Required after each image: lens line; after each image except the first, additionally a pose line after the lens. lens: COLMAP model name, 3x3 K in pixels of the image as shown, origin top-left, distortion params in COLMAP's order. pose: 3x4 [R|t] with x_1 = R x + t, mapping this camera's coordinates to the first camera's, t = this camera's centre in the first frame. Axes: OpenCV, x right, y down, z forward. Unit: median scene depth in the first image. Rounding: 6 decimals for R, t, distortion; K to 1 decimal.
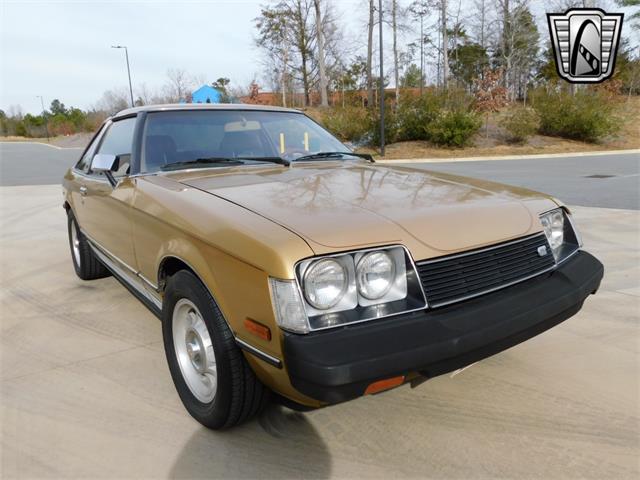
lens RADIAL K [[468.1, 0, 321.0], [0, 468.1, 240.0], [0, 0, 1]] dist [-0.003405, 0.005652]
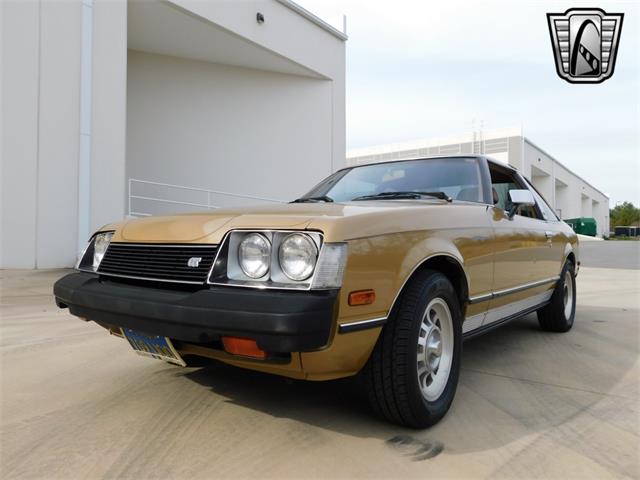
lens RADIAL K [[470.9, 0, 320.9], [0, 470.9, 241.4], [0, 0, 1]] dist [-0.026143, 0.026256]
pose [[0.262595, 0.007950, -0.964873, 1.445372], [-0.200798, 0.978524, -0.046585, -0.024060], [0.943782, 0.205978, 0.258552, 1.006057]]
